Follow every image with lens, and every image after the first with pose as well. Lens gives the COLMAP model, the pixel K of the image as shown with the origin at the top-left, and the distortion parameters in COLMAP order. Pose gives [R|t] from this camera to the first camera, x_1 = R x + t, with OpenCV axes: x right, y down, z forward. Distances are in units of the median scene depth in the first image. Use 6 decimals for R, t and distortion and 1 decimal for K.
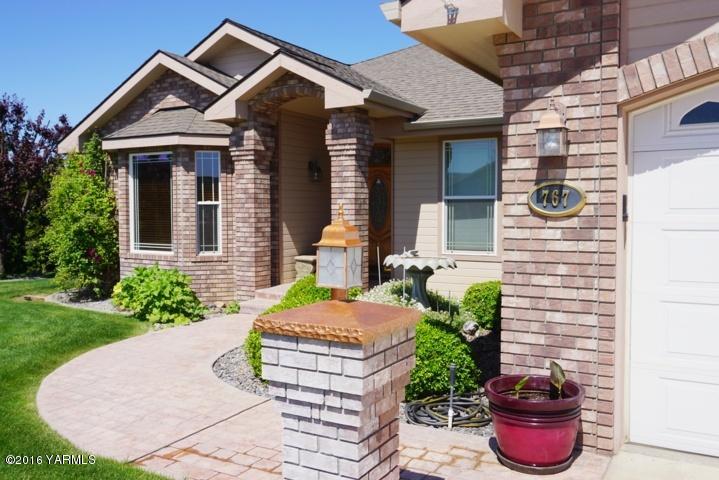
lens RADIAL K [[644.0, 0, 356.4], [0, 644.0, 238.6], [0, 0, 1]] dist [-0.009963, 0.008711]
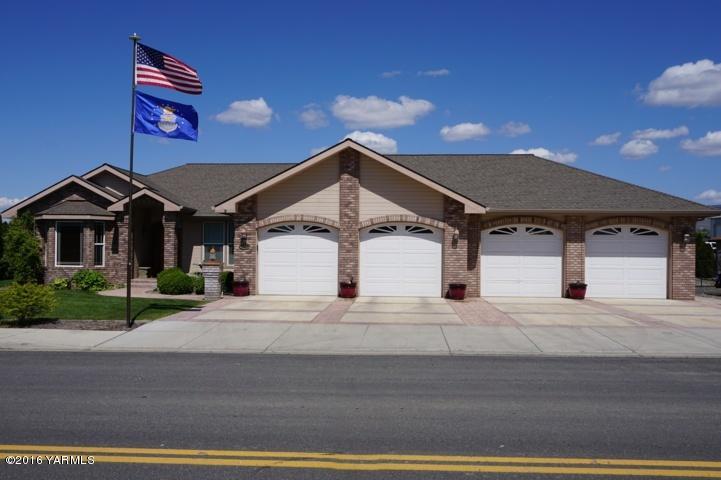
lens RADIAL K [[645.8, 0, 356.7], [0, 645.8, 241.4], [0, 0, 1]] dist [-0.009963, 0.008711]
pose [[0.894575, 0.016825, 0.446600, -0.475711], [0.009973, 0.998291, -0.057586, 0.083561], [-0.446806, 0.055969, 0.892879, -1.598447]]
